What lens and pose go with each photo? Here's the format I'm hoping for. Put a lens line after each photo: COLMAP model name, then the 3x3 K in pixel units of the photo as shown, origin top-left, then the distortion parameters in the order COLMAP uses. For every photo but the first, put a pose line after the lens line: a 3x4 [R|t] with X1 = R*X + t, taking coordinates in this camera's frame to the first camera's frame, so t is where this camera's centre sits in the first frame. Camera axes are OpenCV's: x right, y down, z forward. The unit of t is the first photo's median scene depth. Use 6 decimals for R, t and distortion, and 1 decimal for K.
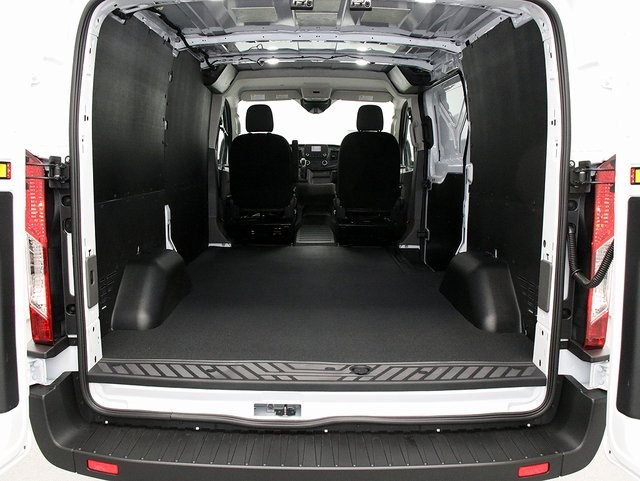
lens RADIAL K [[590.8, 0, 320.0], [0, 590.8, 240.5], [0, 0, 1]] dist [-0.194400, 0.159242]
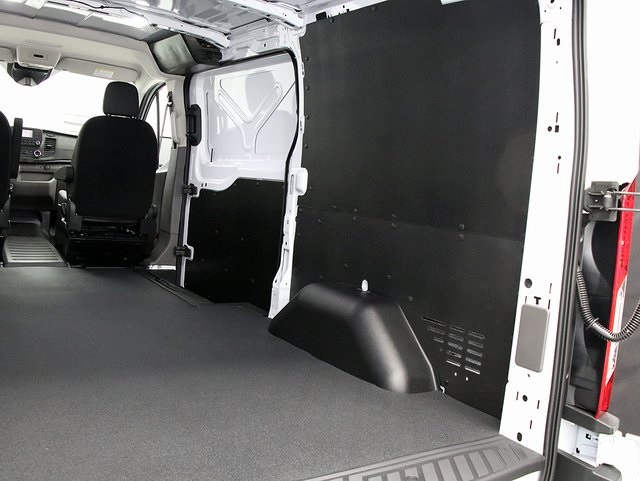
lens RADIAL K [[627.6, 0, 320.0], [0, 627.6, 240.5], [0, 0, 1]] dist [-0.146549, 0.144870]
pose [[0.845159, 0.014940, 0.534306, -0.122657], [-0.008404, 0.999857, -0.014664, -0.015769], [-0.534449, 0.007903, 0.845164, 0.186496]]
